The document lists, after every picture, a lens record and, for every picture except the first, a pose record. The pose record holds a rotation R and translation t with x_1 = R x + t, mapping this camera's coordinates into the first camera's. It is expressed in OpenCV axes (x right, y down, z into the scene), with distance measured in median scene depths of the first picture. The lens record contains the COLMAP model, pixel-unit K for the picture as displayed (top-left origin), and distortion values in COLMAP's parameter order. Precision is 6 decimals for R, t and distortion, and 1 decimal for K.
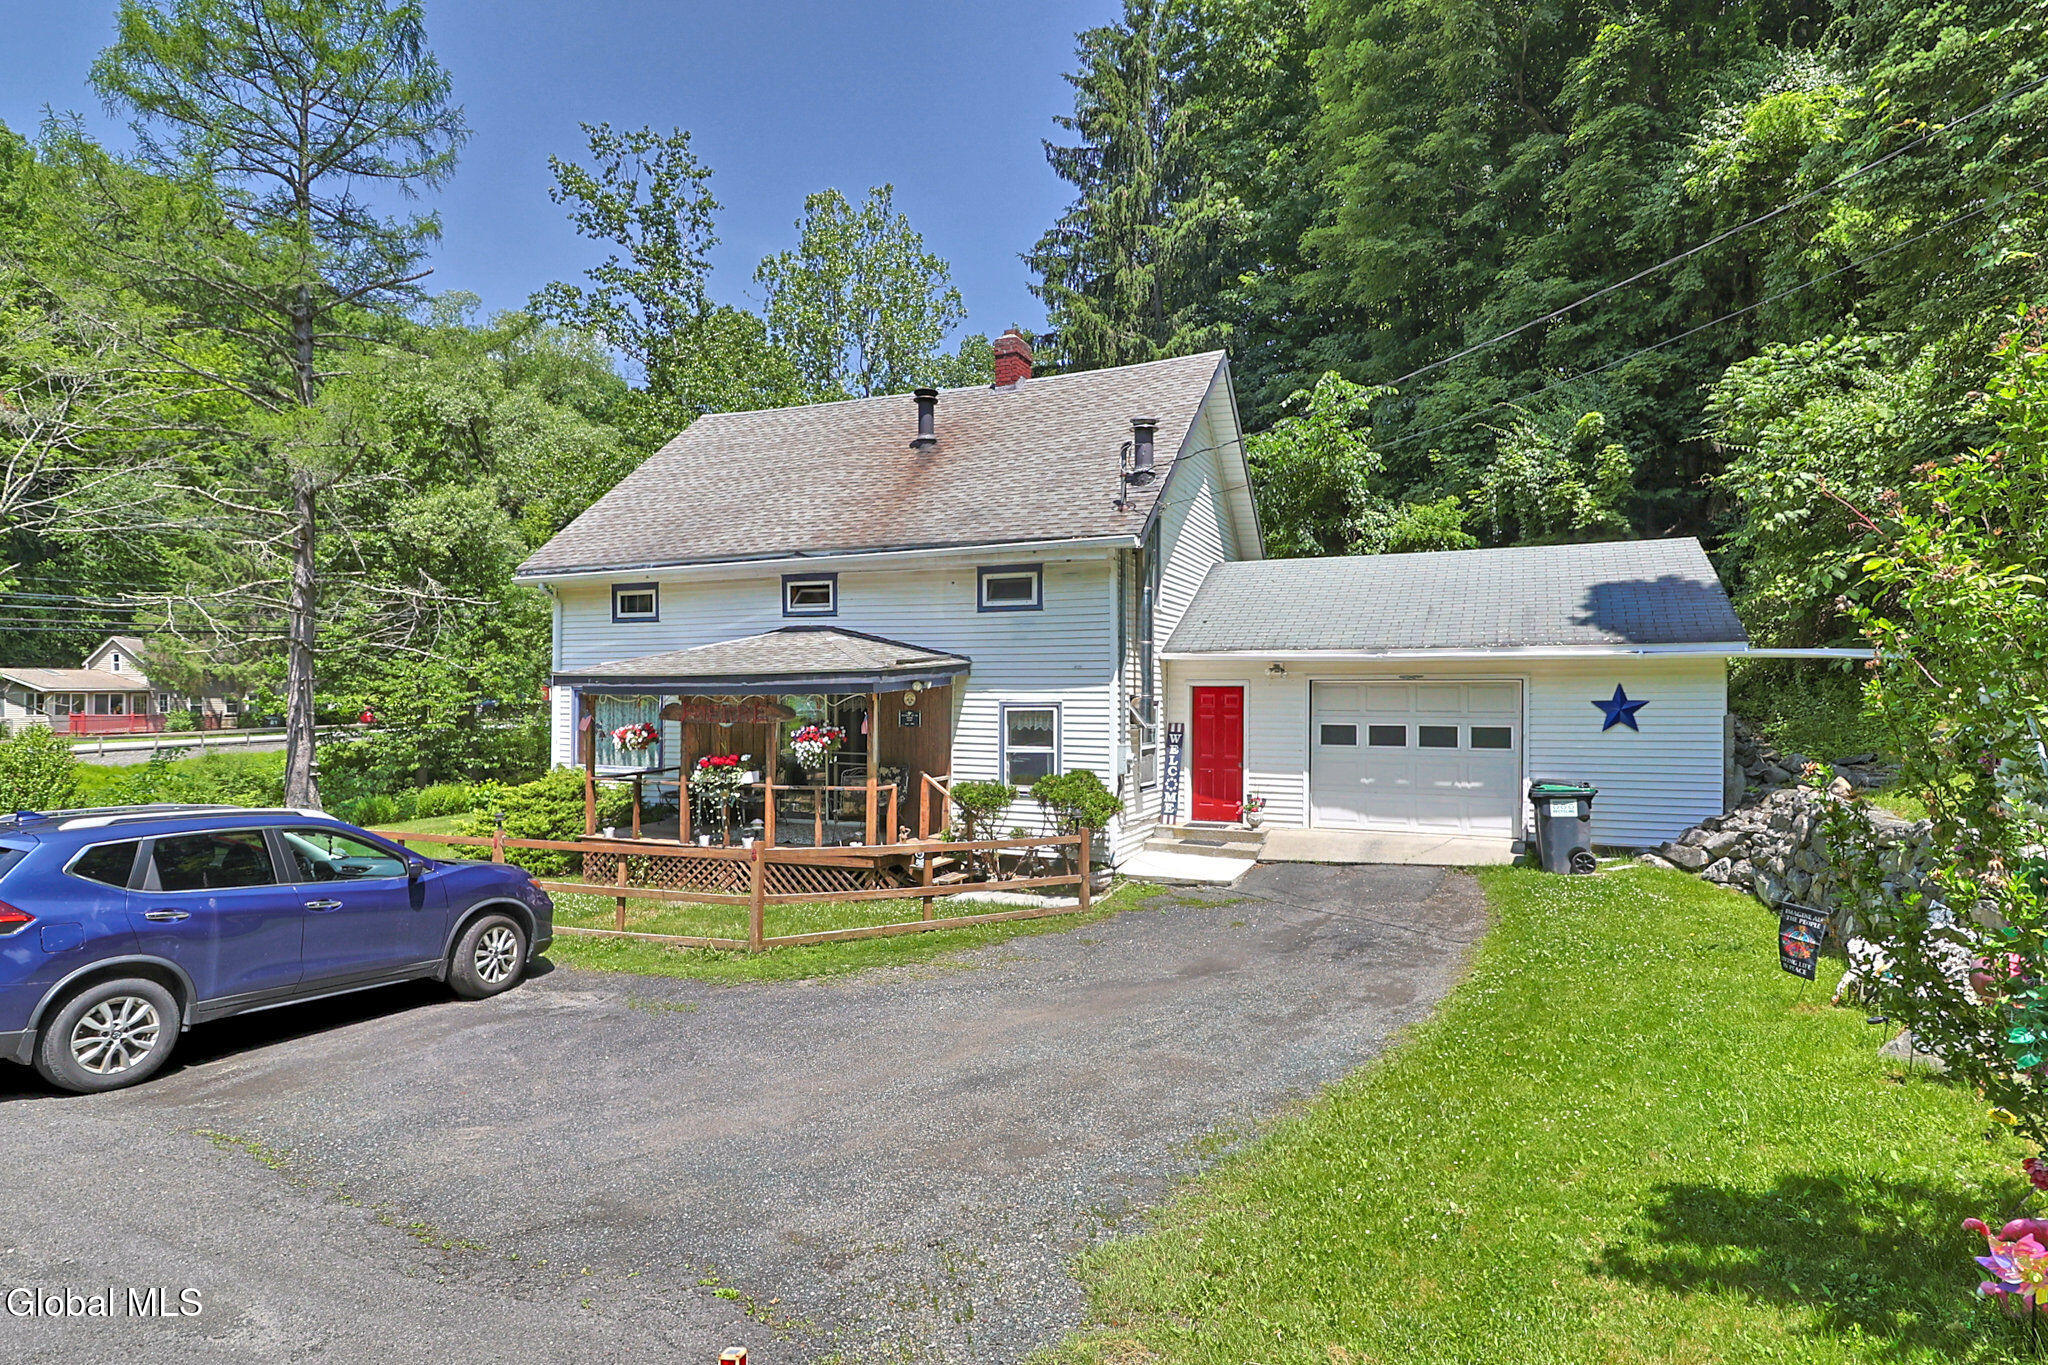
lens RADIAL K [[1046.8, 0, 1044.6], [0, 1046.8, 711.4], [0, 0, 1]] dist [-0.003614, -0.000587]
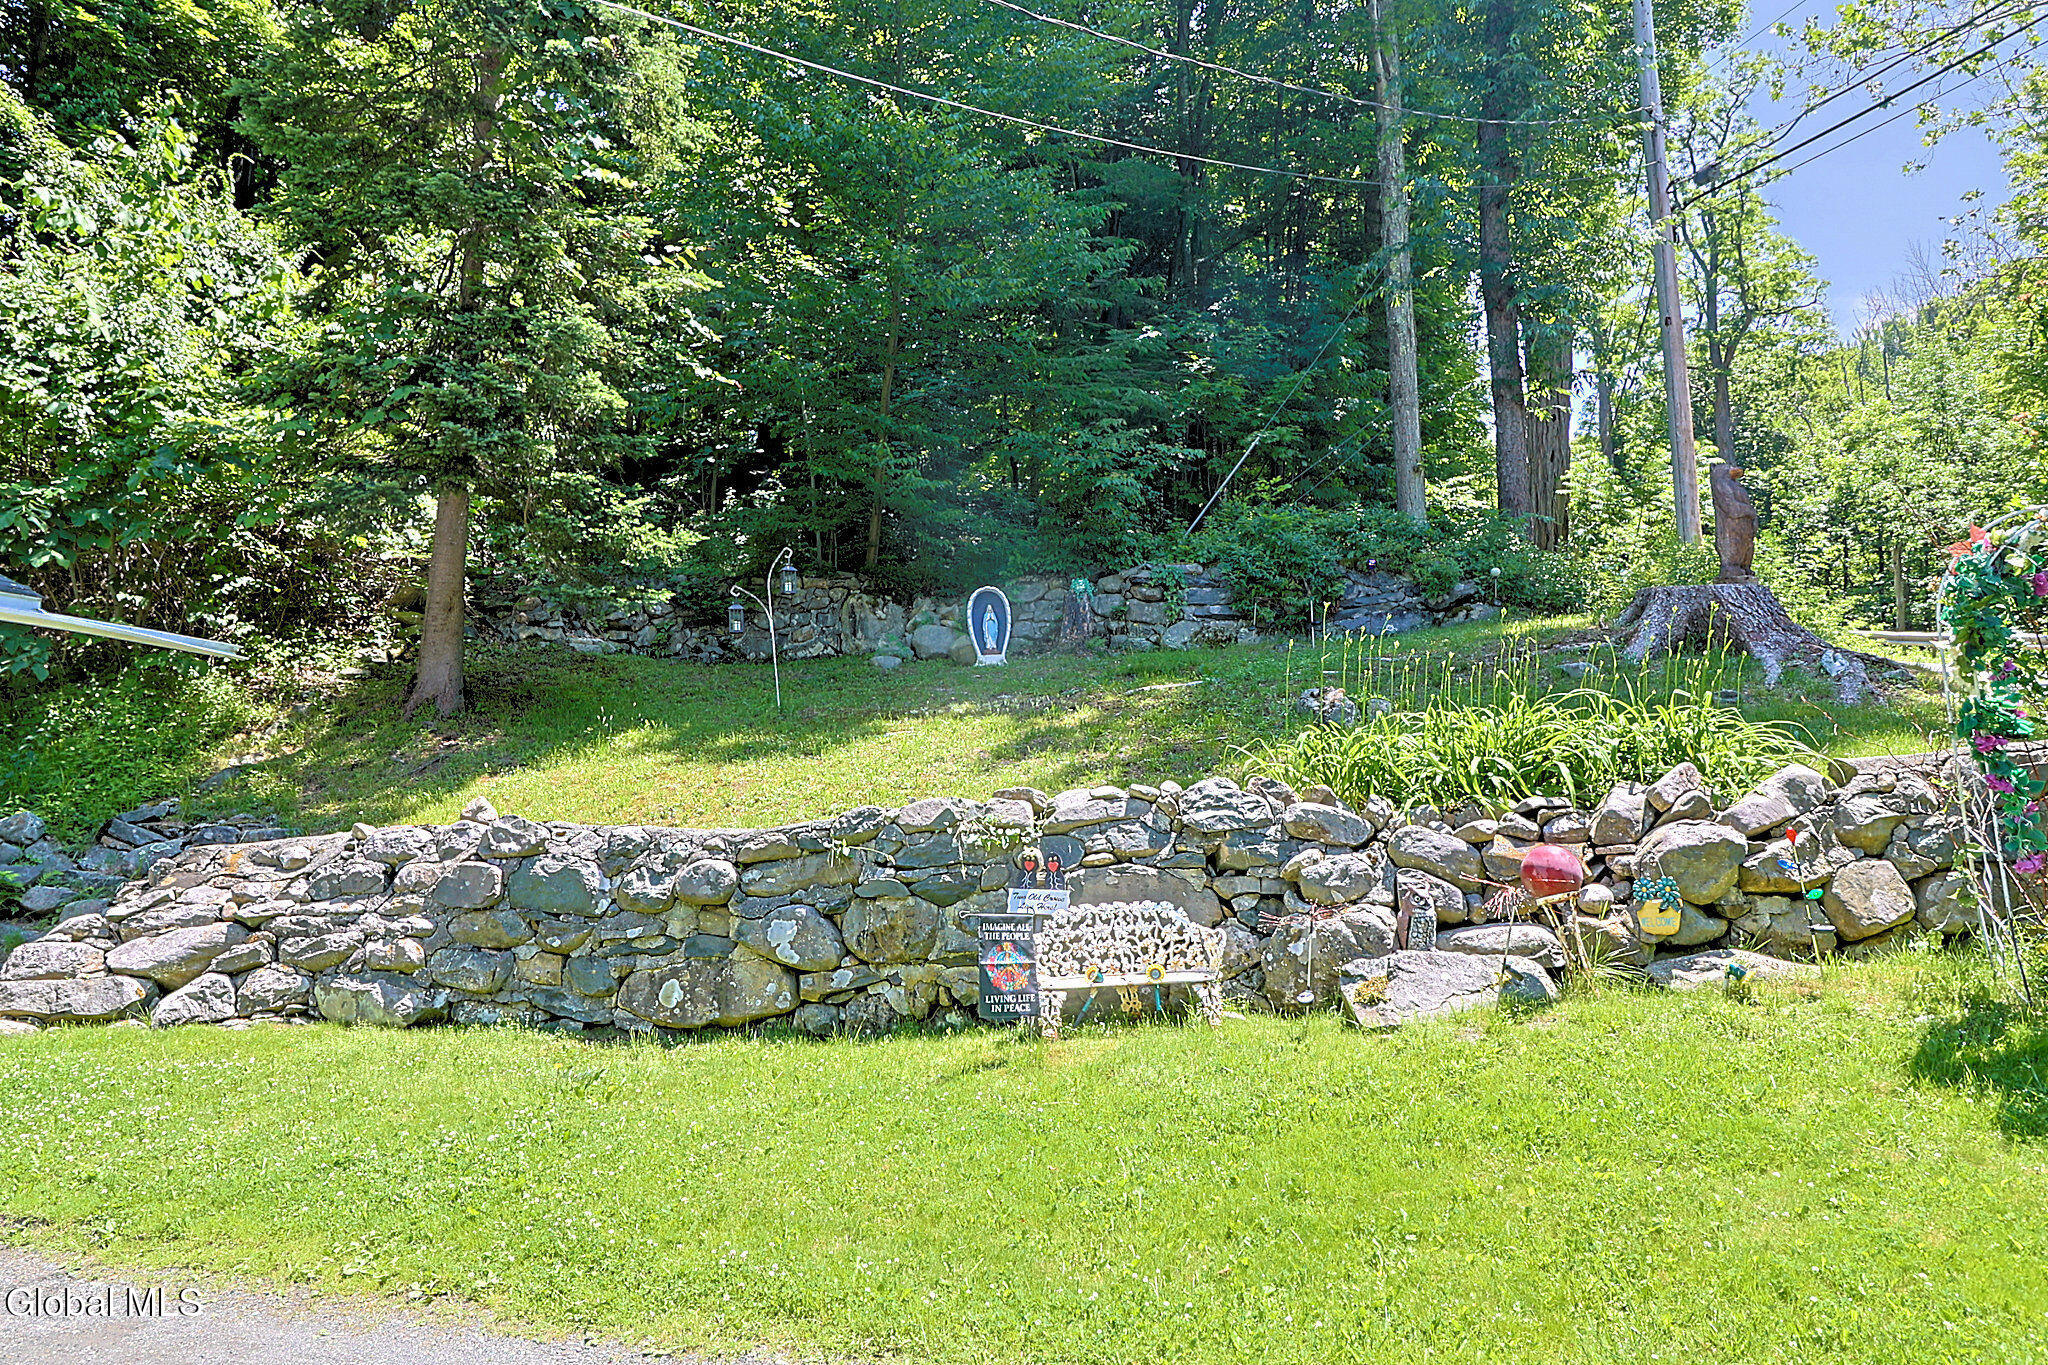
lens RADIAL K [[1287.5, 0, 1025.8], [0, 1287.5, 673.9], [0, 0, 1]] dist [0.003136, -0.002436]
pose [[-0.162854, 0.106729, 0.980861, -0.056228], [0.044556, 0.993913, -0.100752, 0.055878], [-0.985644, 0.027296, -0.166619, 0.535379]]
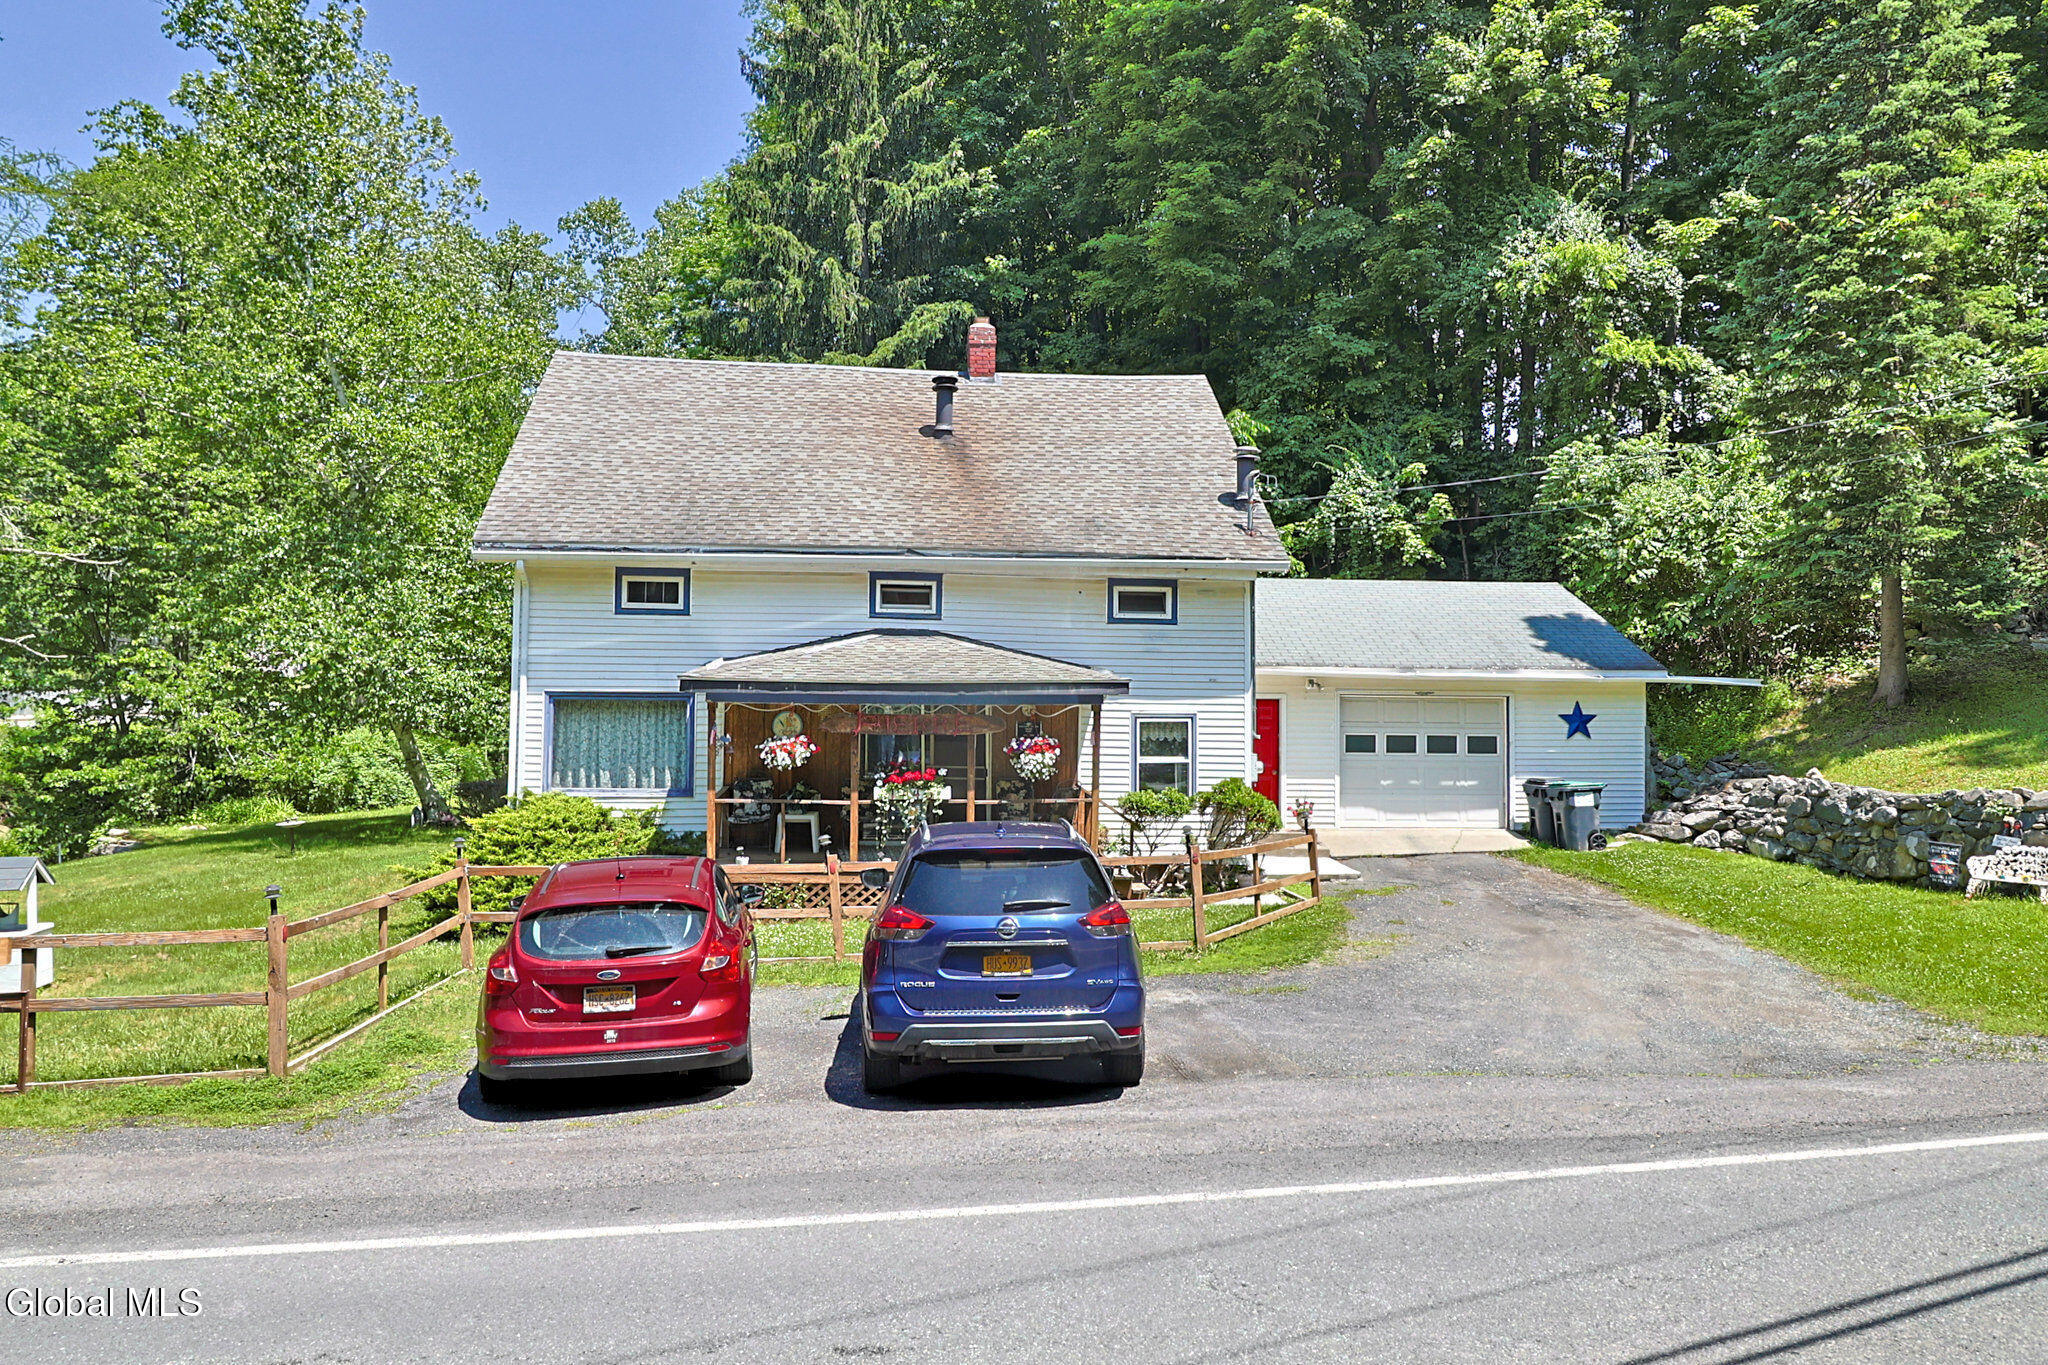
lens RADIAL K [[1287.5, 0, 1028.2], [0, 1287.5, 682.8], [0, 0, 1]] dist [0.003136, -0.002436]
pose [[0.879857, 0.015284, 0.474993, -0.721748], [-0.000814, 0.999530, -0.030654, -0.000037], [-0.475238, 0.026585, 0.879456, -0.047628]]
